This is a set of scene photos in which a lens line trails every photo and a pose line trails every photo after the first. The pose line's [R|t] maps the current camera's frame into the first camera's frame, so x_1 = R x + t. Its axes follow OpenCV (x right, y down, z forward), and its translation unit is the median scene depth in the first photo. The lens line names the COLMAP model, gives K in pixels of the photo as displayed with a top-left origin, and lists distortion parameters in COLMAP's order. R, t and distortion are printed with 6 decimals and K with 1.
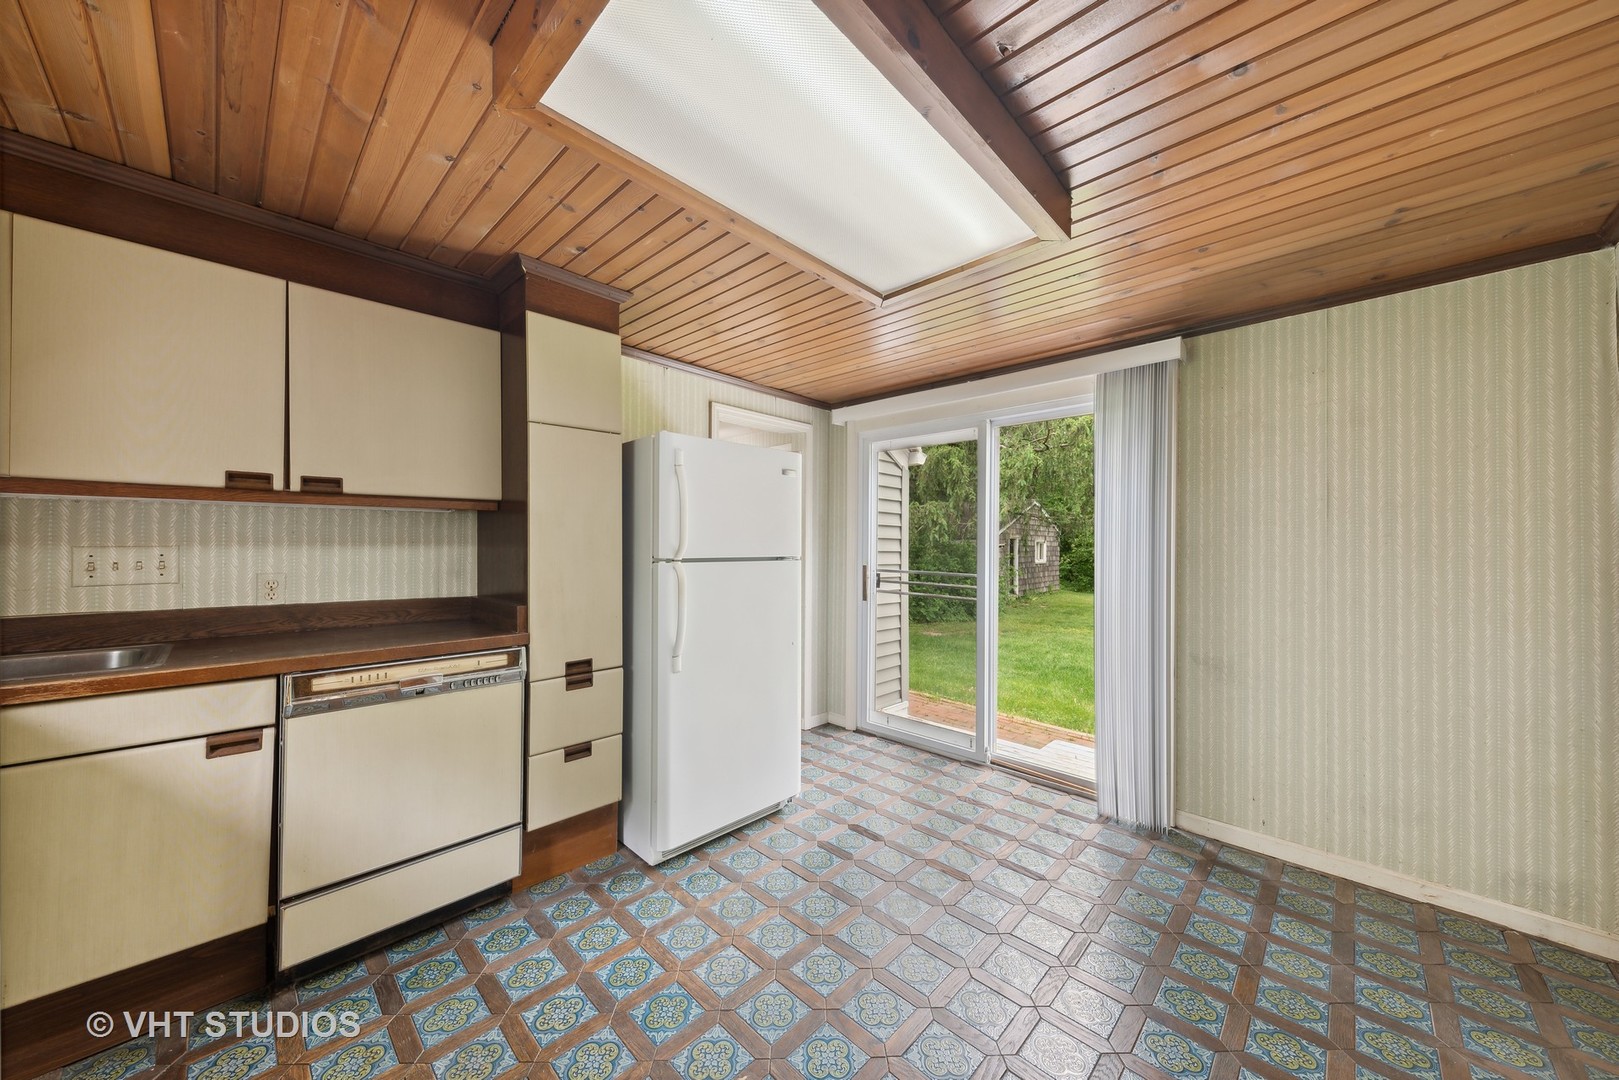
lens RADIAL K [[573.4, 0, 815.4], [0, 573.4, 543.4], [0, 0, 1]] dist [-0.001894, -0.000092]
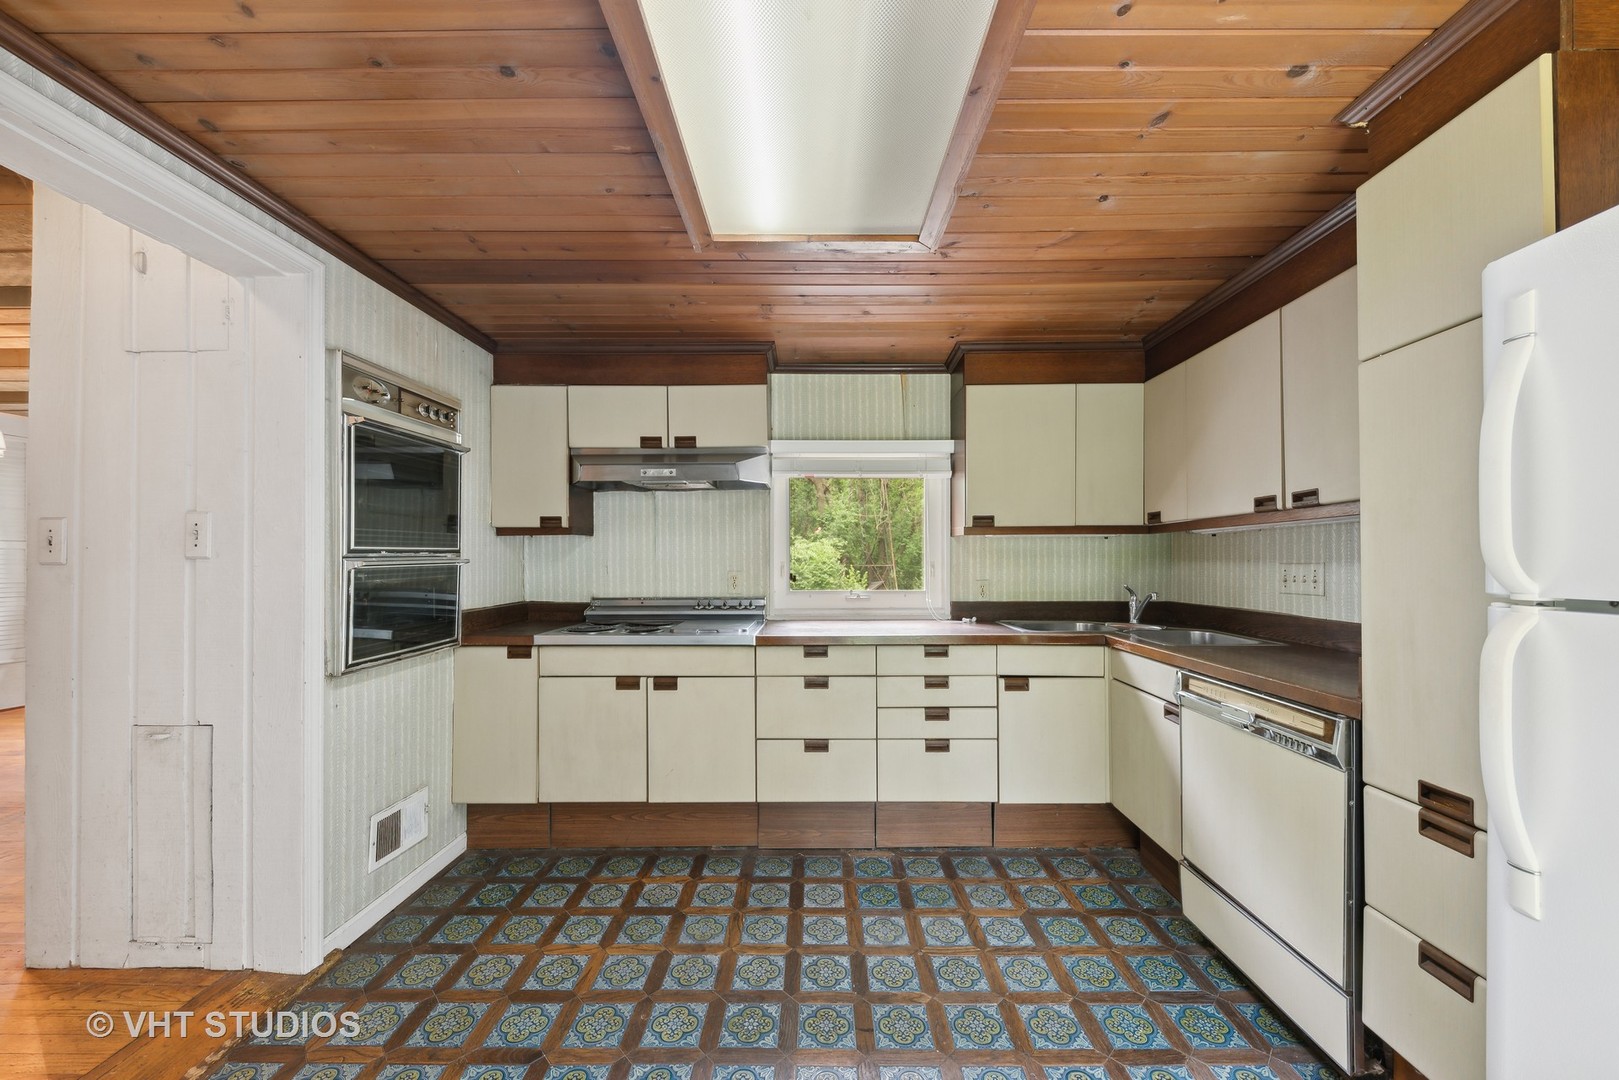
lens RADIAL K [[615.1, 0, 818.4], [0, 615.1, 548.3], [0, 0, 1]] dist [0.001999, -0.000479]
pose [[-0.726818, -0.016131, -0.686640, 0.455557], [-0.007014, 0.999846, -0.016064, 0.002464], [0.686794, -0.006859, -0.726820, 1.240372]]
